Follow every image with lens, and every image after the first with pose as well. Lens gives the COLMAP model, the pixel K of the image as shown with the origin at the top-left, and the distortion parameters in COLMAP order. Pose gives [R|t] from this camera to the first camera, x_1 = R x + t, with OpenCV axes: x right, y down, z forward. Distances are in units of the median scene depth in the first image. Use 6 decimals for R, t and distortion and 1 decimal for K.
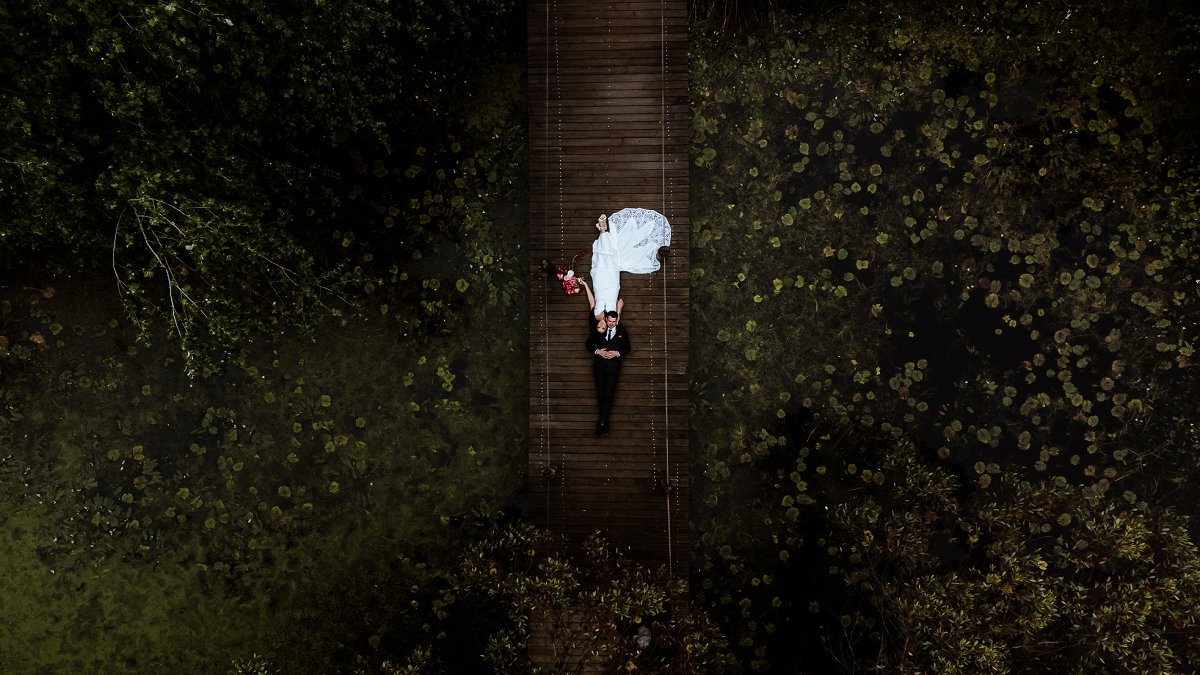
lens RADIAL K [[833.8, 0, 599.9], [0, 833.8, 348.7], [0, 0, 1]] dist [0.000077, 0.007870]
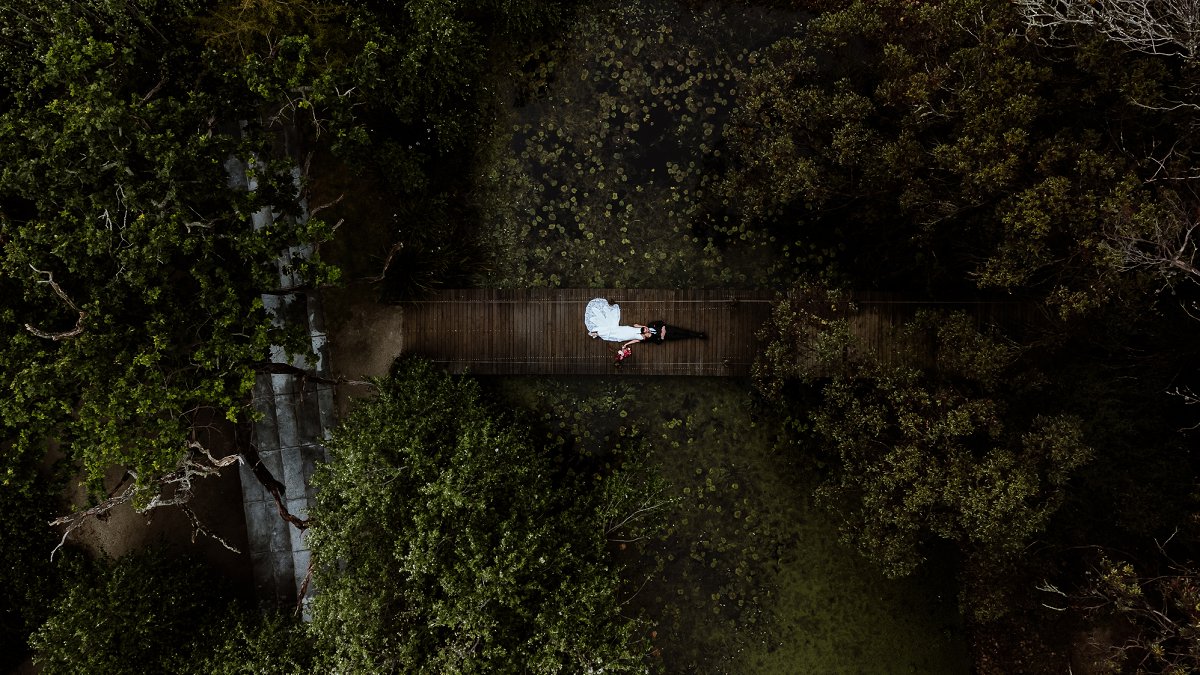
lens RADIAL K [[833.8, 0, 588.8], [0, 833.8, 340.2], [0, 0, 1]] dist [0.000077, 0.007870]
pose [[0.010181, -0.999044, 0.042516, -0.085266], [0.999659, 0.009146, -0.024474, -0.111359], [0.024062, 0.042751, 0.998796, -0.841757]]
